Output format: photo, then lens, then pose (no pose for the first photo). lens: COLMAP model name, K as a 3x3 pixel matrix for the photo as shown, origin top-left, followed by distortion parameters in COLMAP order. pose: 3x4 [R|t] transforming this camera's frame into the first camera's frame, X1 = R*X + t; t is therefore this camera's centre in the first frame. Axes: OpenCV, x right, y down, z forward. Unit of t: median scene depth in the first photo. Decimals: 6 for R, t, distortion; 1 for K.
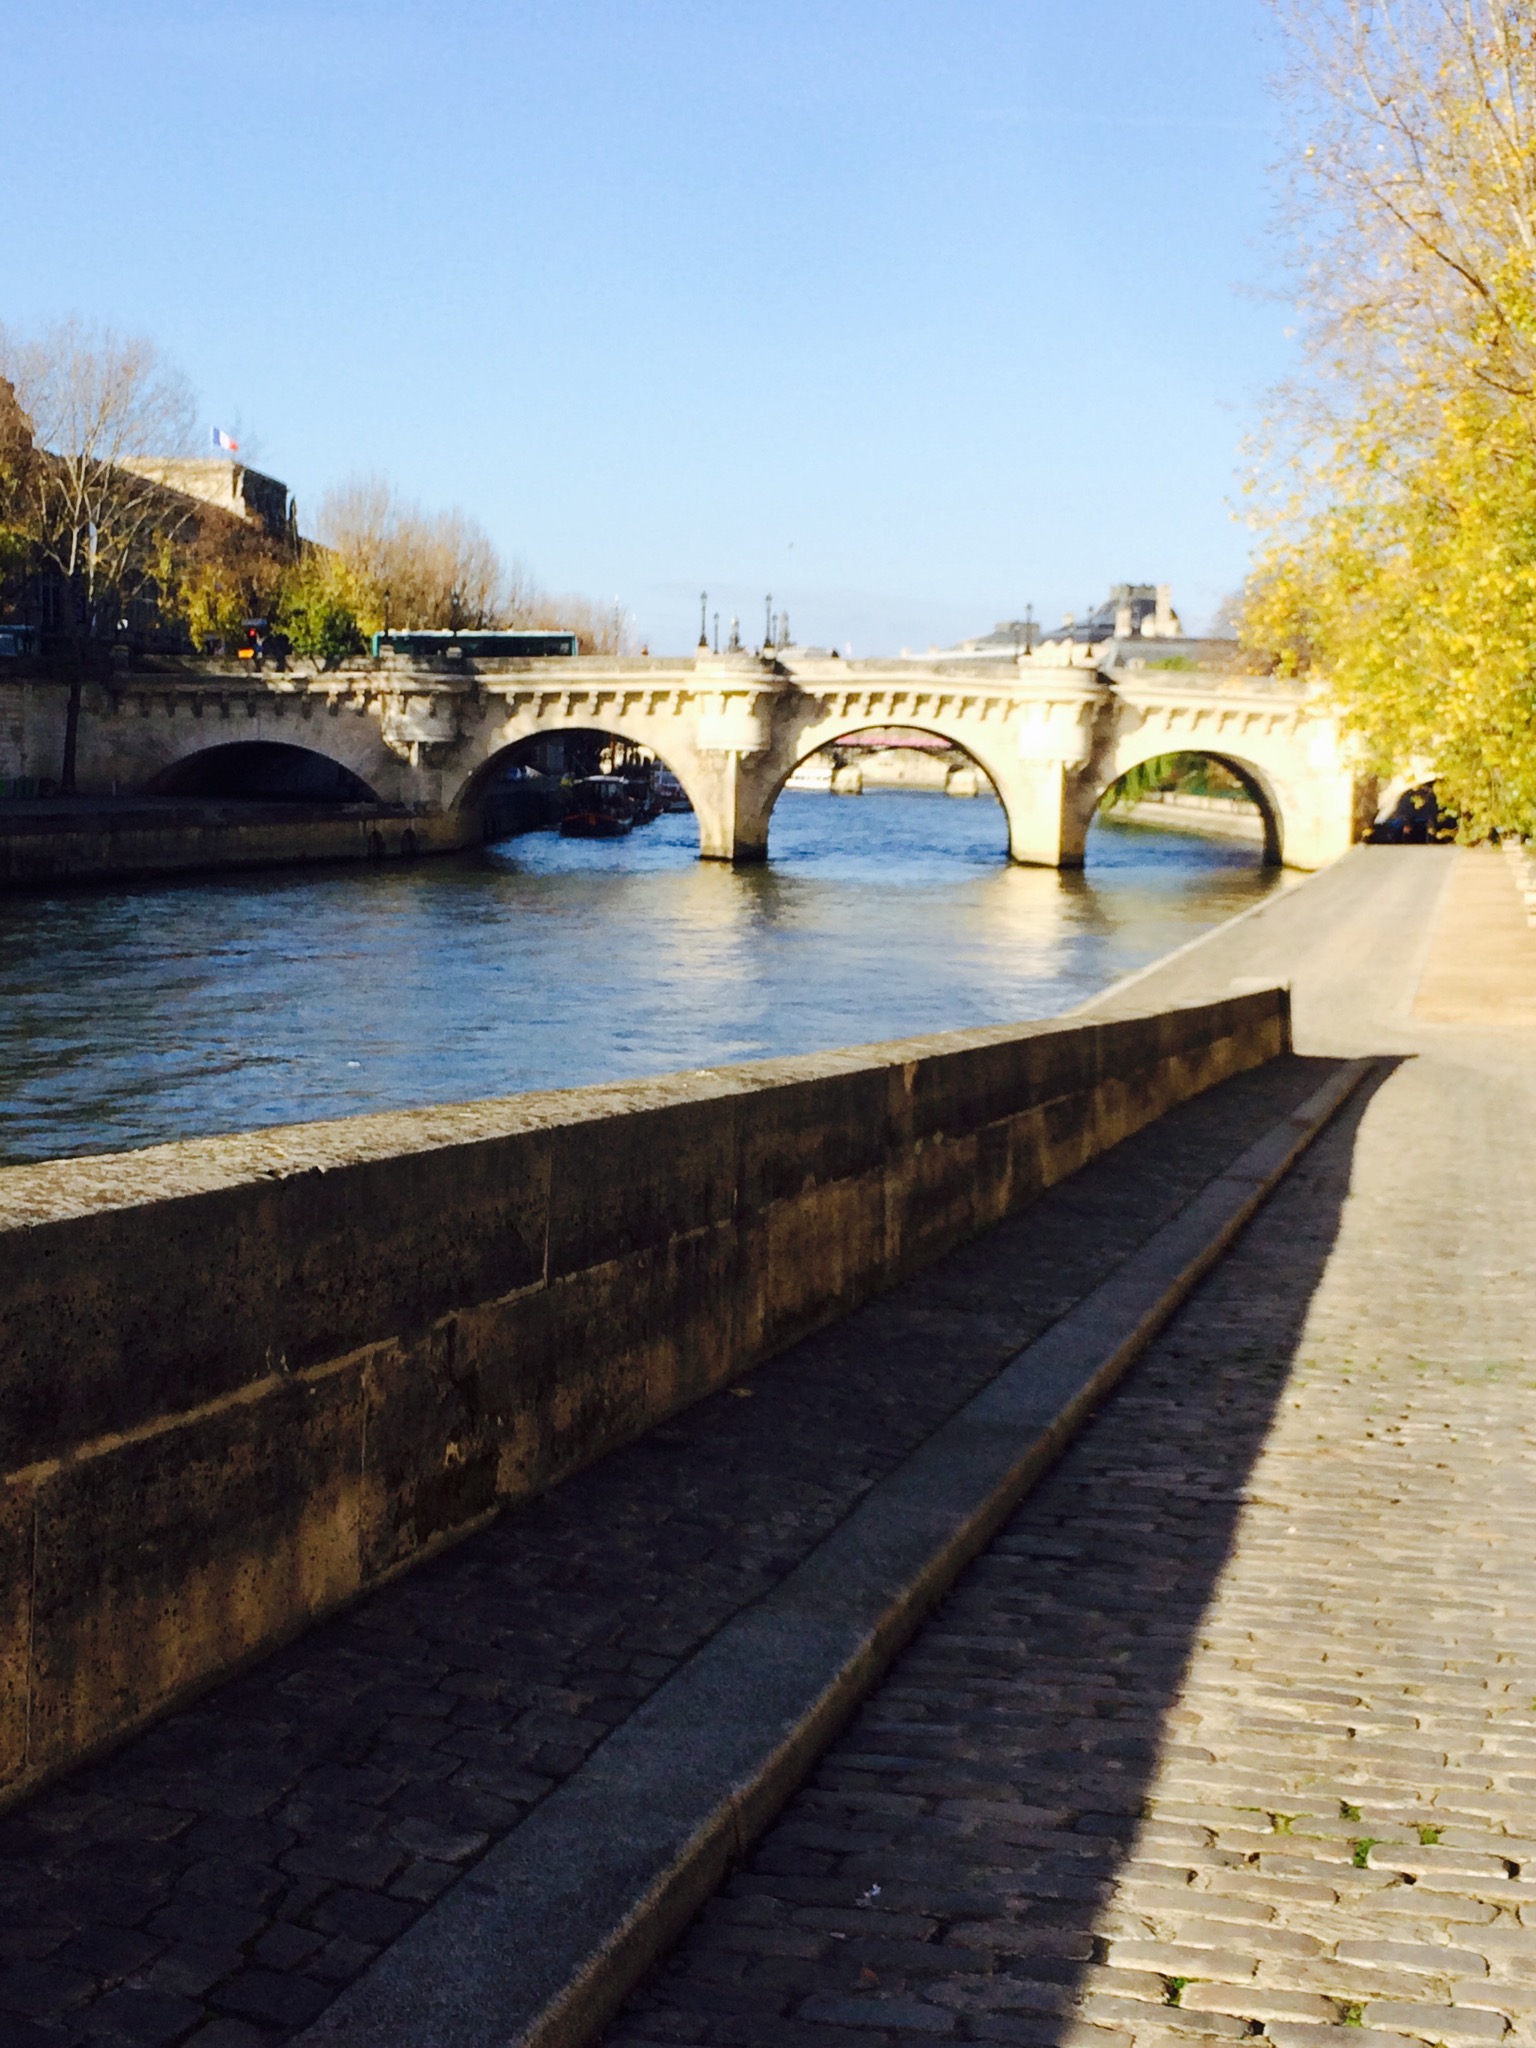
lens RADIAL K [[2772.0, 0, 768.0], [0, 2772.0, 1024.0], [0, 0, 1]] dist [-0.002251, -0.017680]
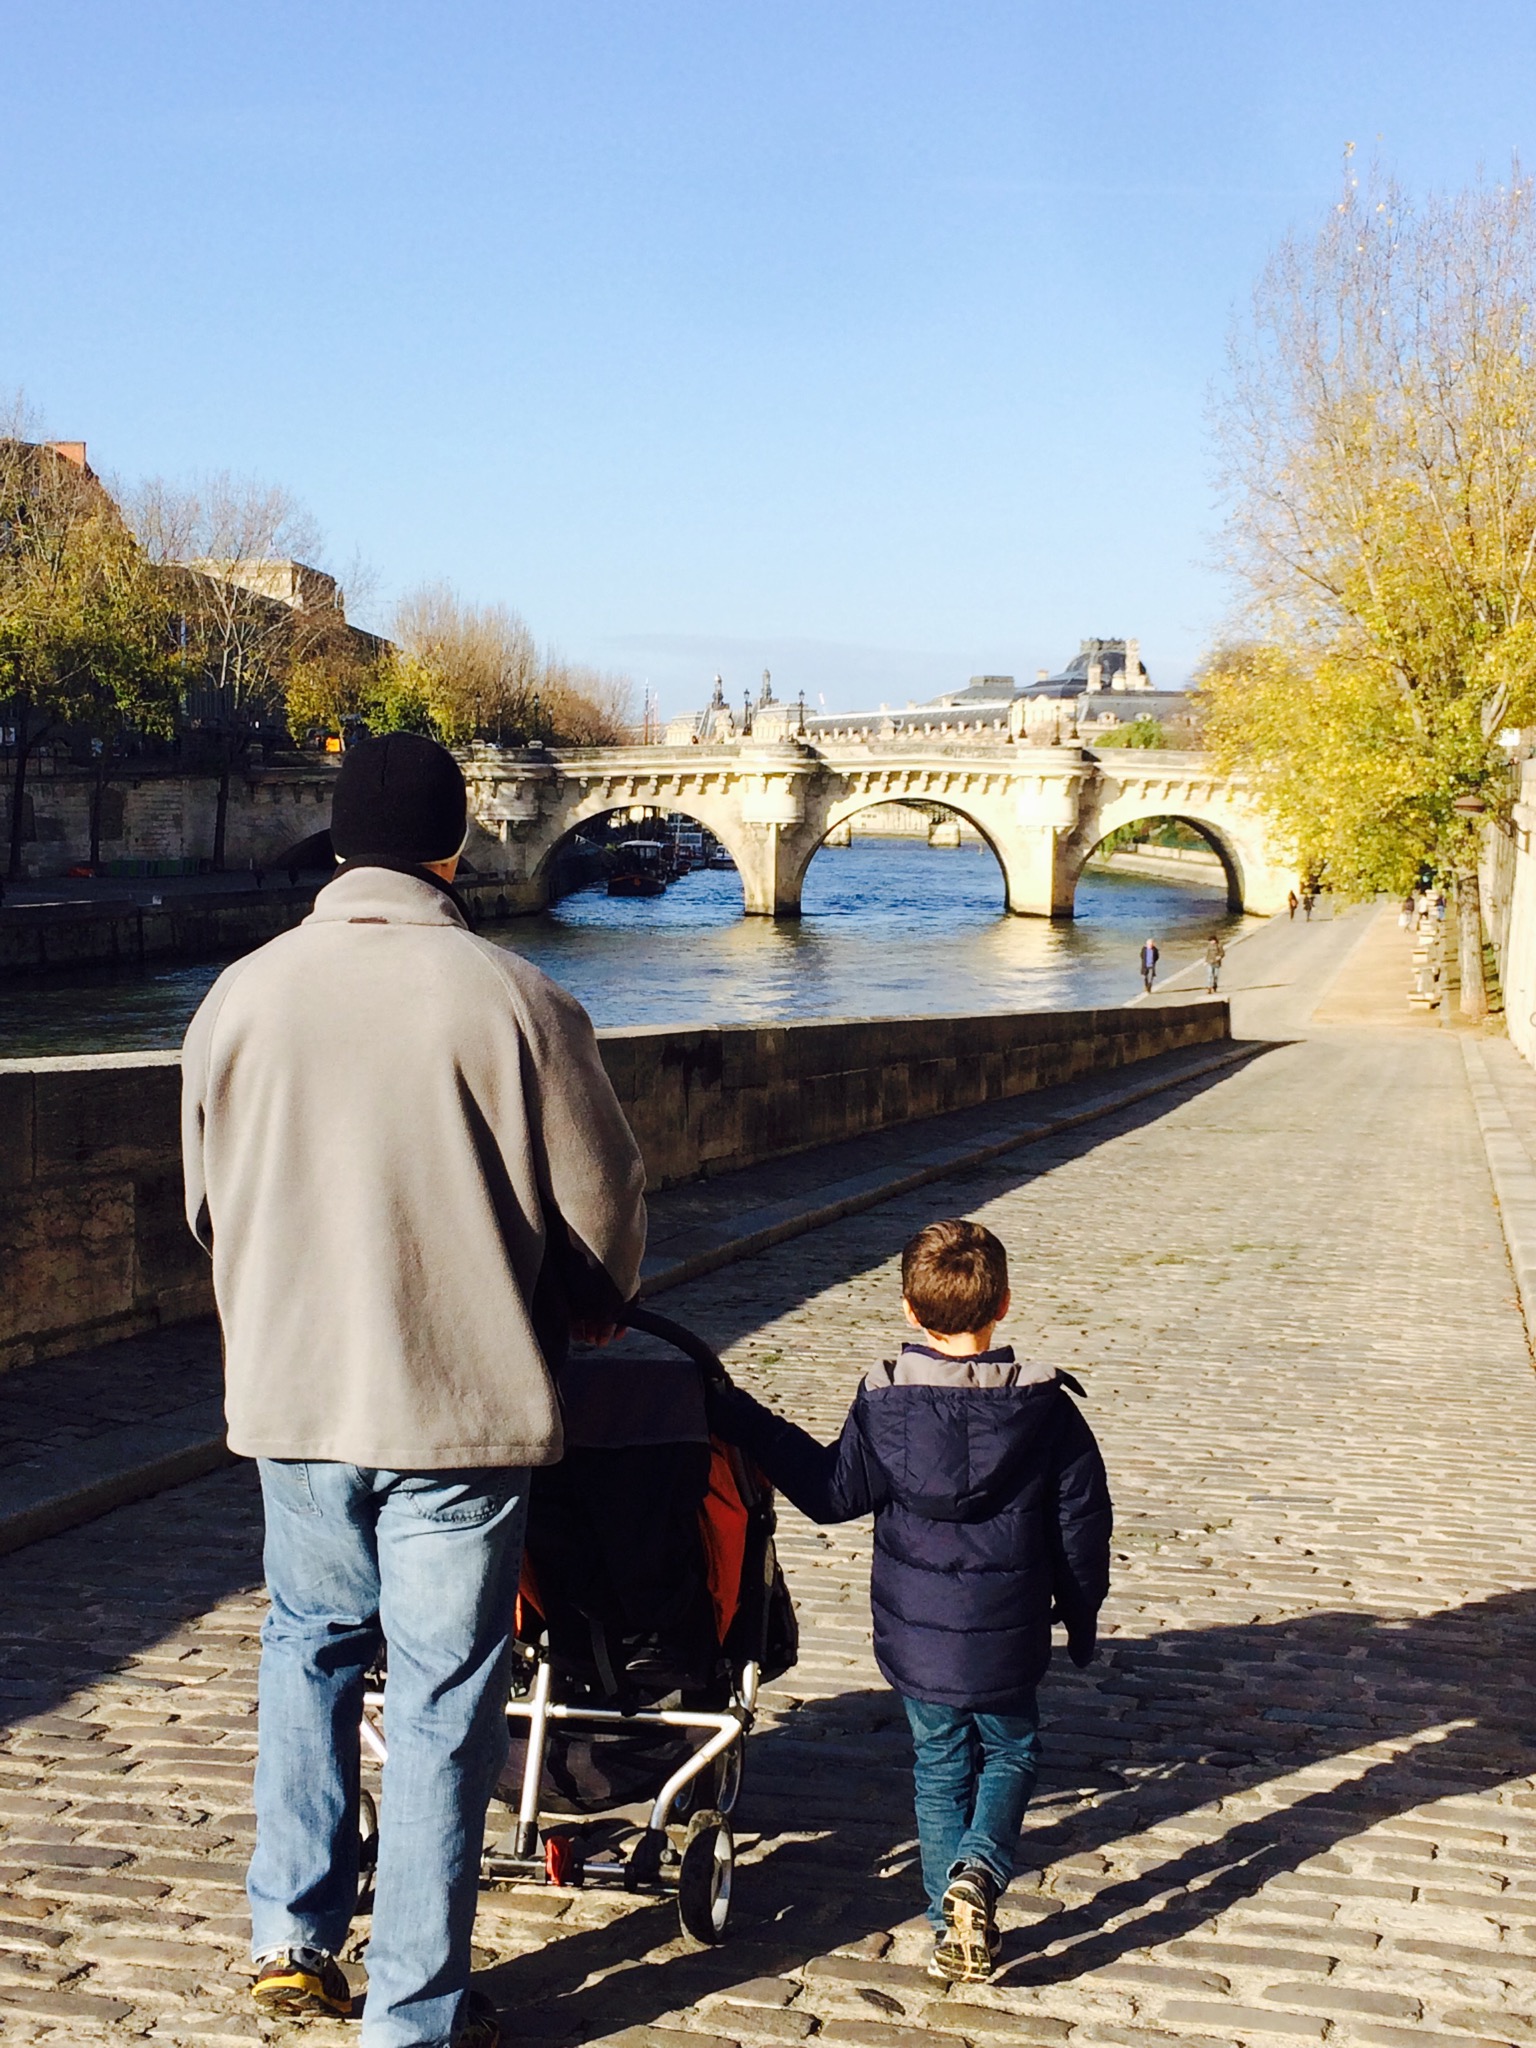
lens RADIAL K [[2772.0, 0, 768.0], [0, 2772.0, 1024.0], [0, 0, 1]] dist [-0.002251, -0.017680]
pose [[0.999815, -0.016779, 0.009367, -0.026971], [0.016936, 0.999713, -0.016937, 0.005967], [-0.009080, 0.017093, 0.999813, -0.168676]]
